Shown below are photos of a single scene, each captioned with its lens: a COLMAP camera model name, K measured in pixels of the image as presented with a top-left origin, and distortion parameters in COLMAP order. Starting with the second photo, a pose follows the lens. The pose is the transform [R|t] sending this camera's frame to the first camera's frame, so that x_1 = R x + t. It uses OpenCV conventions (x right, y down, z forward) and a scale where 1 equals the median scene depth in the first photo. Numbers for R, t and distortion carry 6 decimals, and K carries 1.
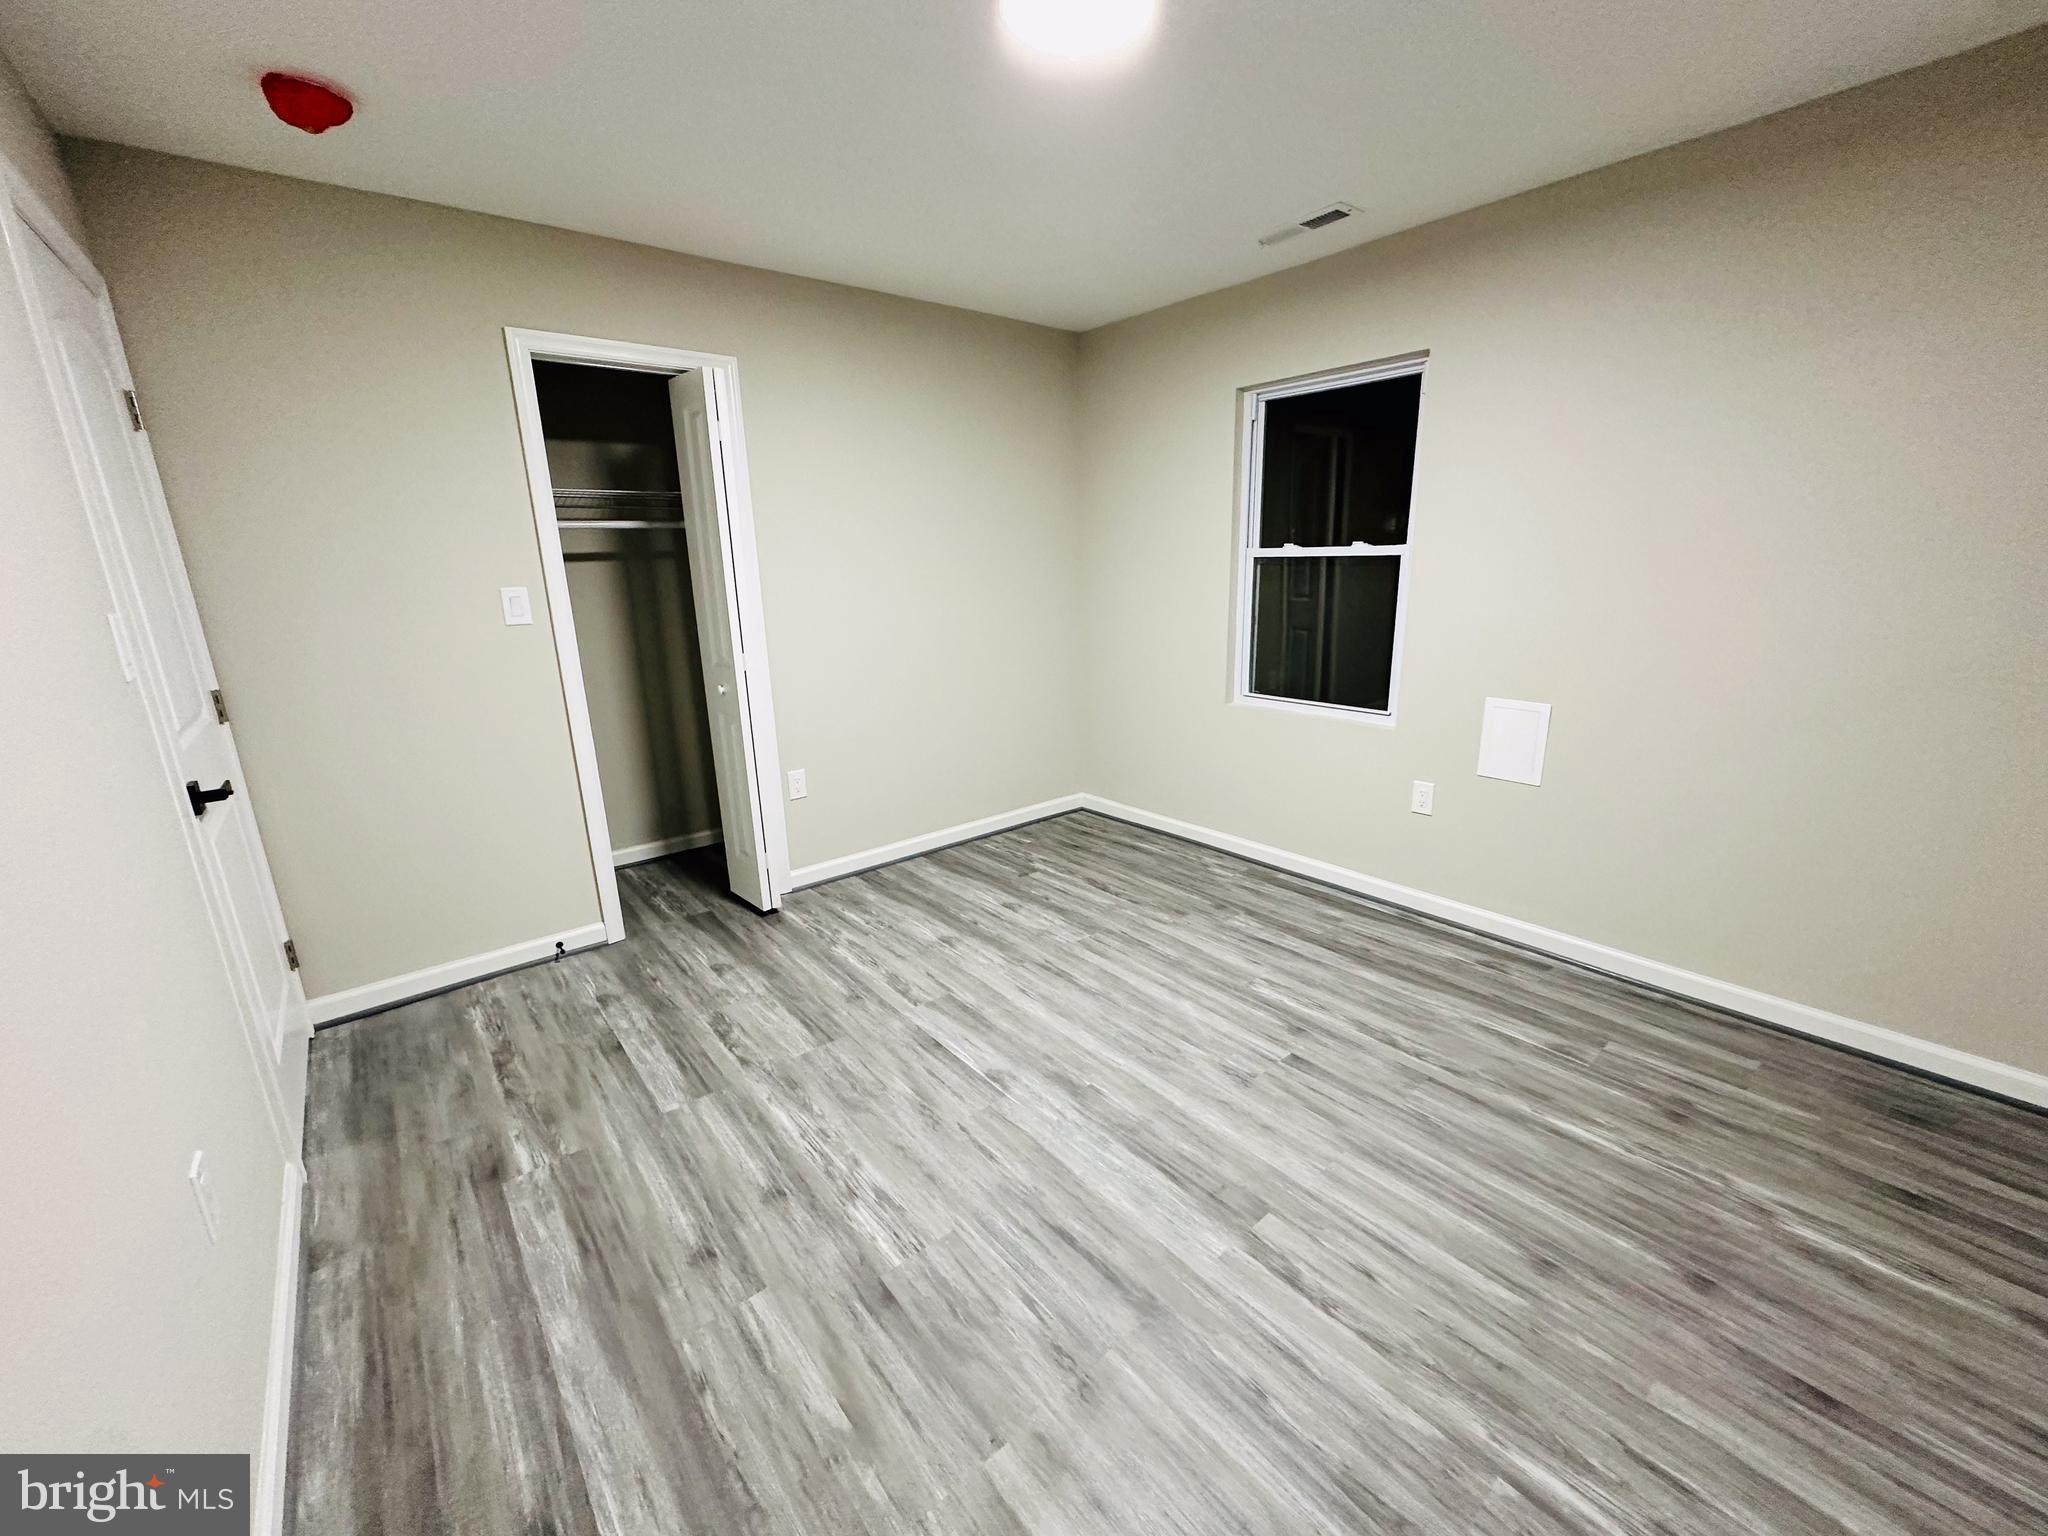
lens RADIAL K [[809.9, 0, 1023.8], [0, 809.9, 772.3], [0, 0, 1]] dist [-0.003254, 0.000380]
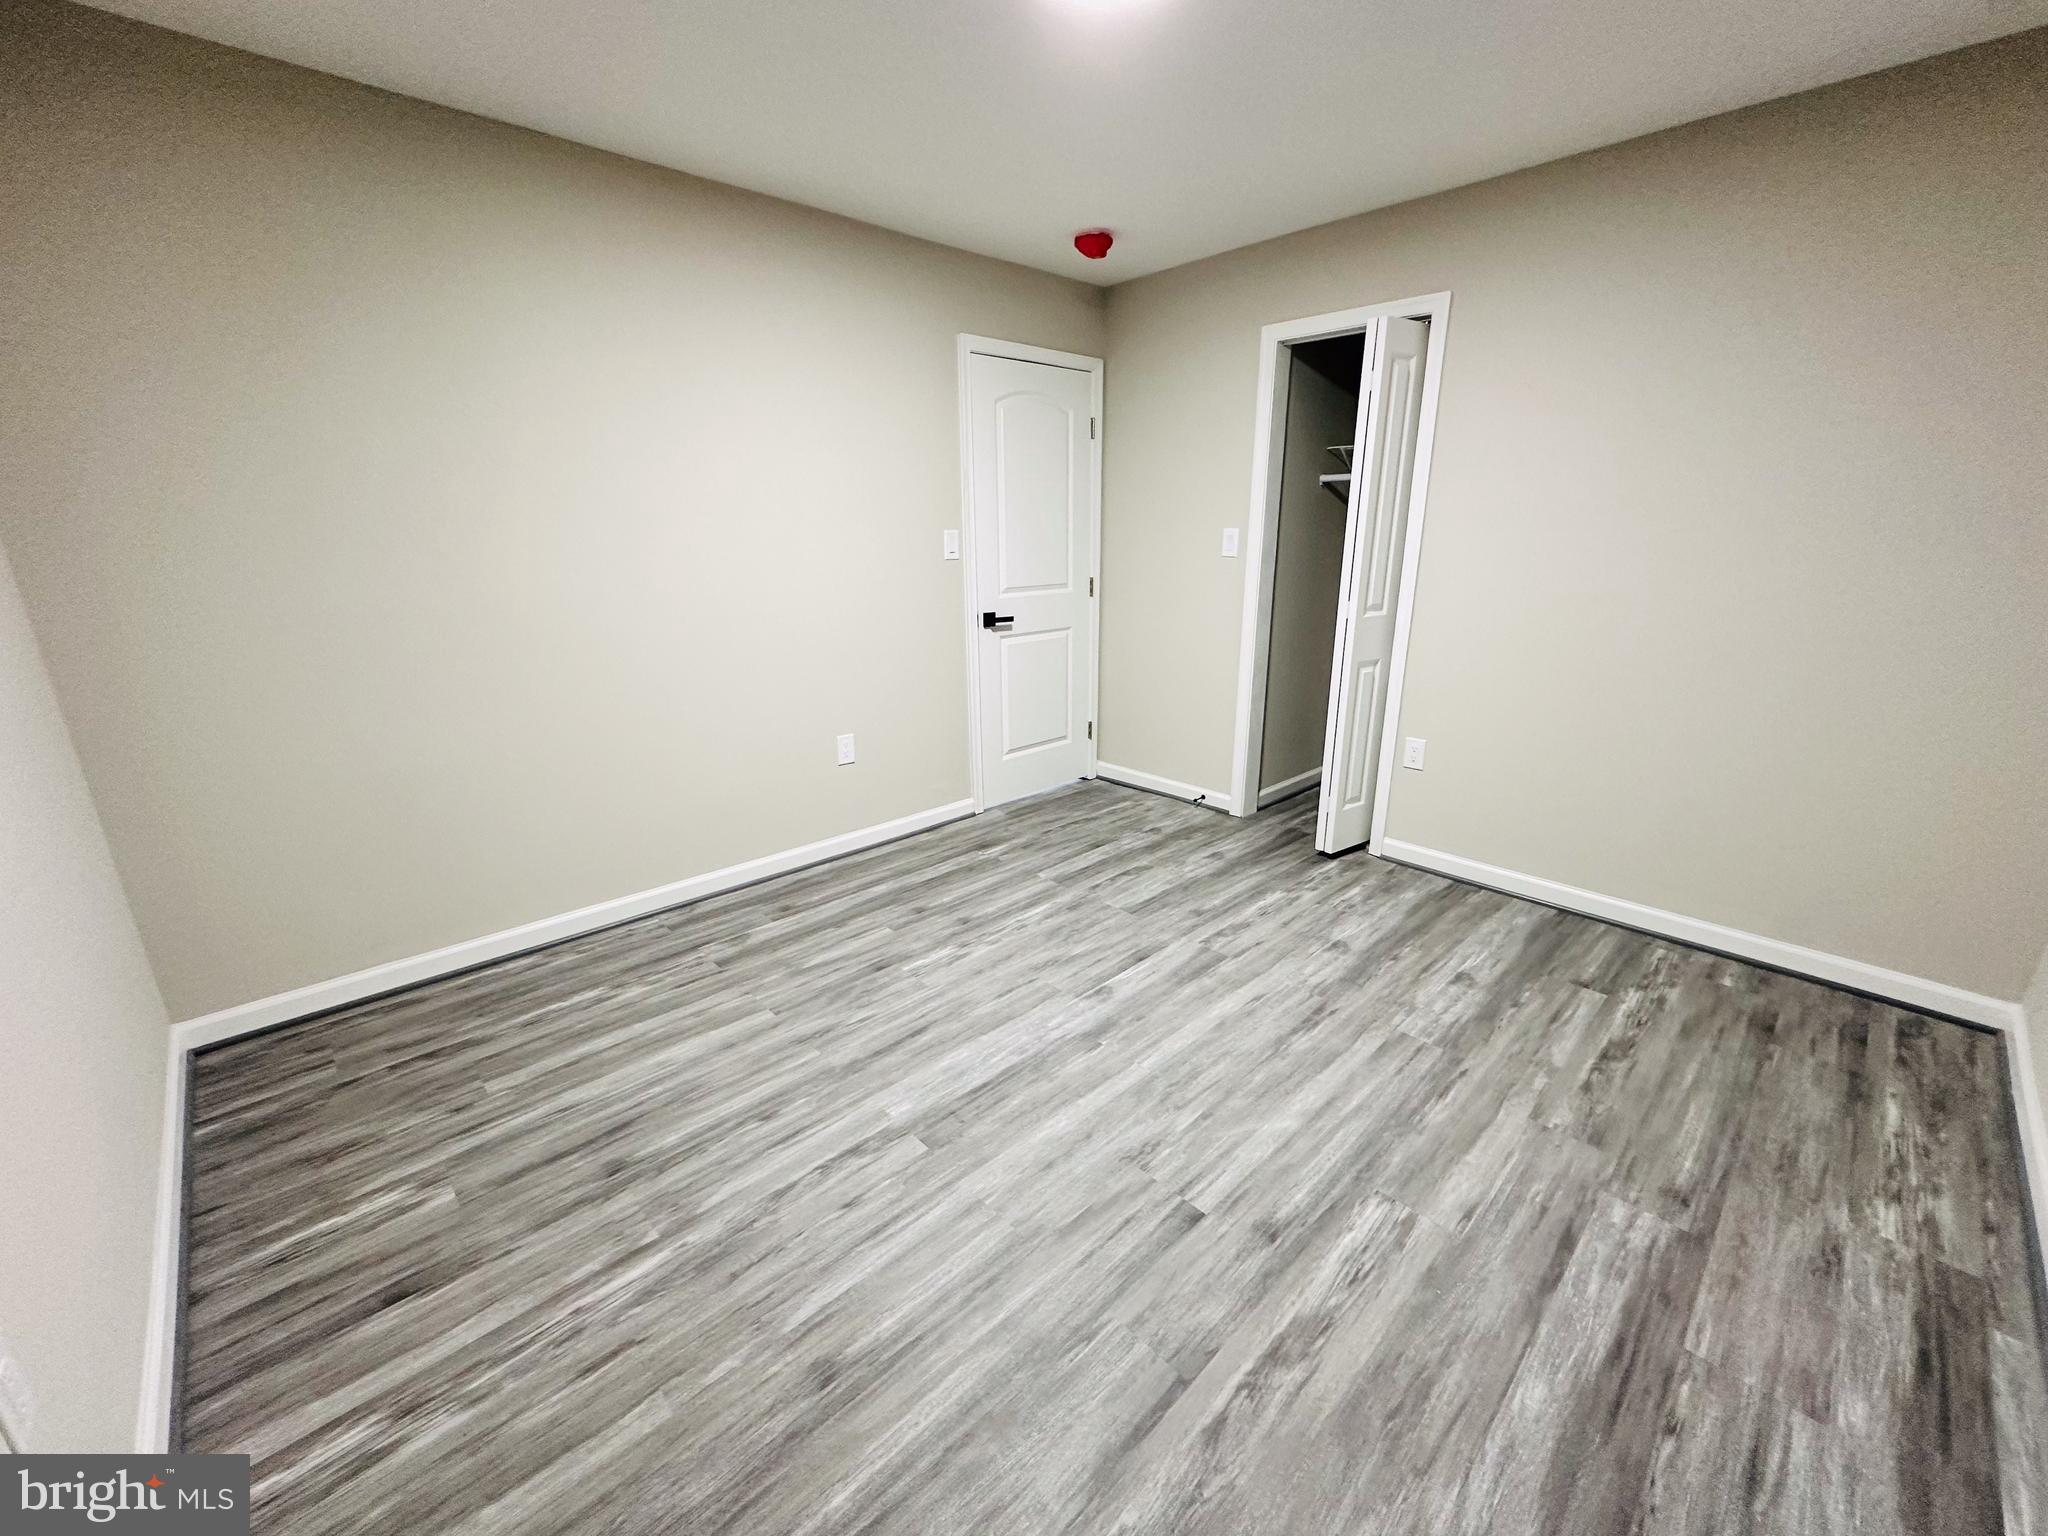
lens RADIAL K [[817.4, 0, 1022.9], [0, 817.4, 764.6], [0, 0, 1]] dist [-0.001949, -0.000471]
pose [[0.068045, 0.304839, -0.949970, 0.924055], [-0.254992, 0.925866, 0.278839, -0.189264], [0.964546, 0.223261, 0.140732, 0.683491]]
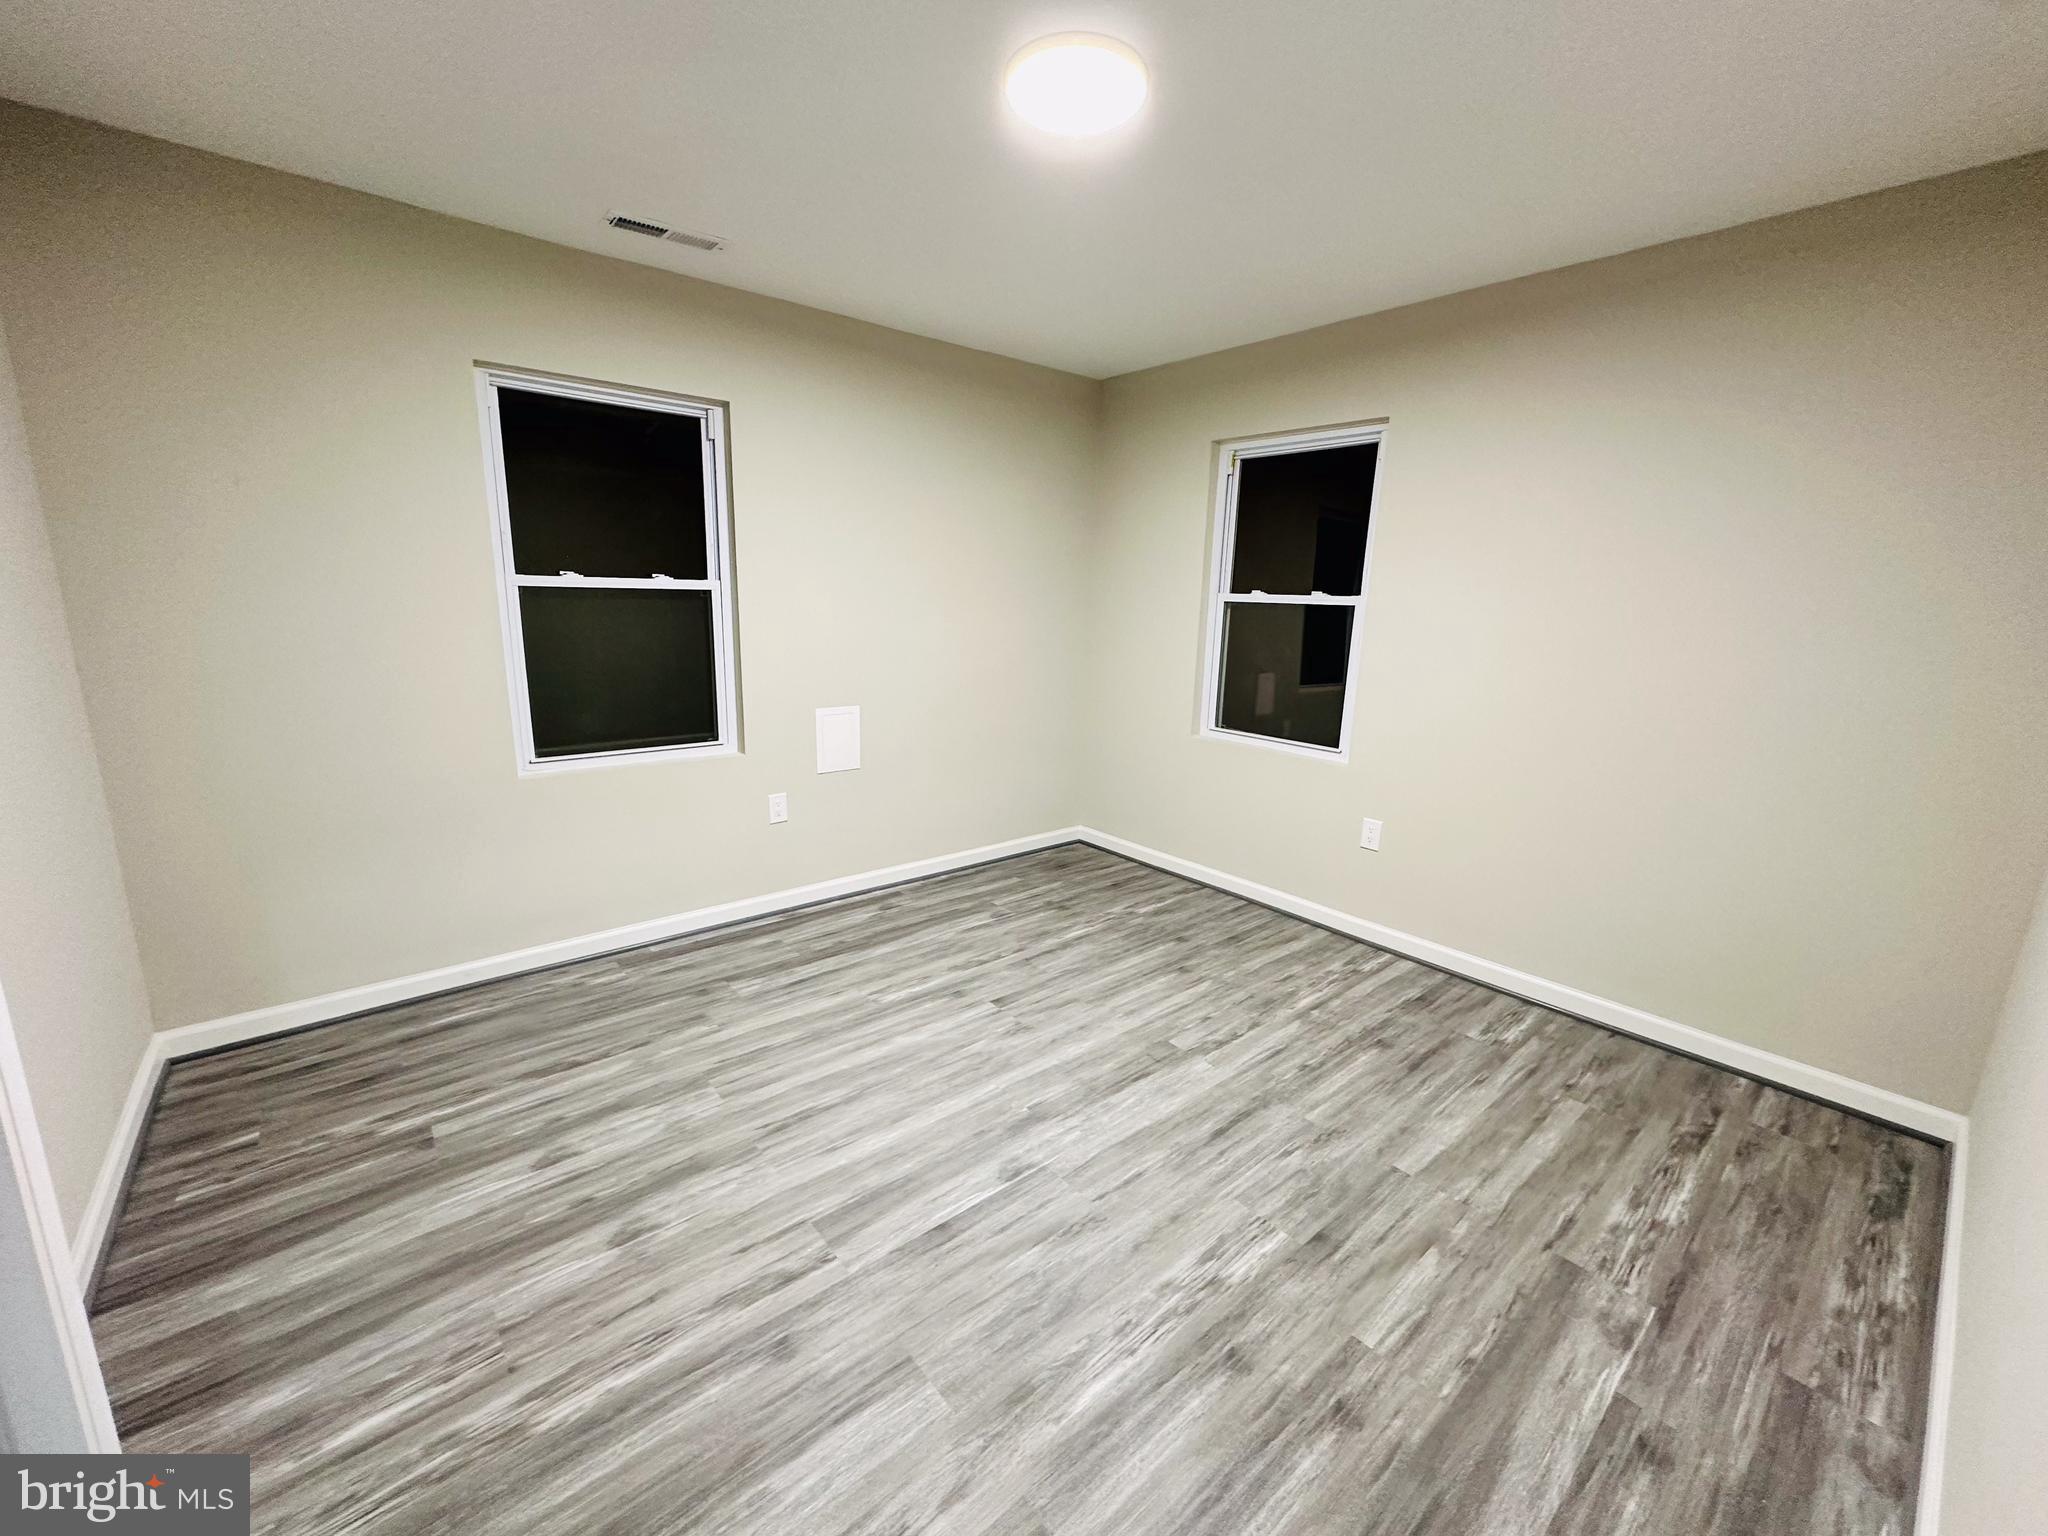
lens RADIAL K [[815.8, 0, 1023.5], [0, 815.8, 769.9], [0, 0, 1]] dist [-0.003821, 0.000309]
pose [[-0.013313, -0.190676, 0.981563, -0.830455], [0.235316, 0.953482, 0.188413, -0.207622], [-0.971828, 0.233486, 0.032175, 0.869614]]
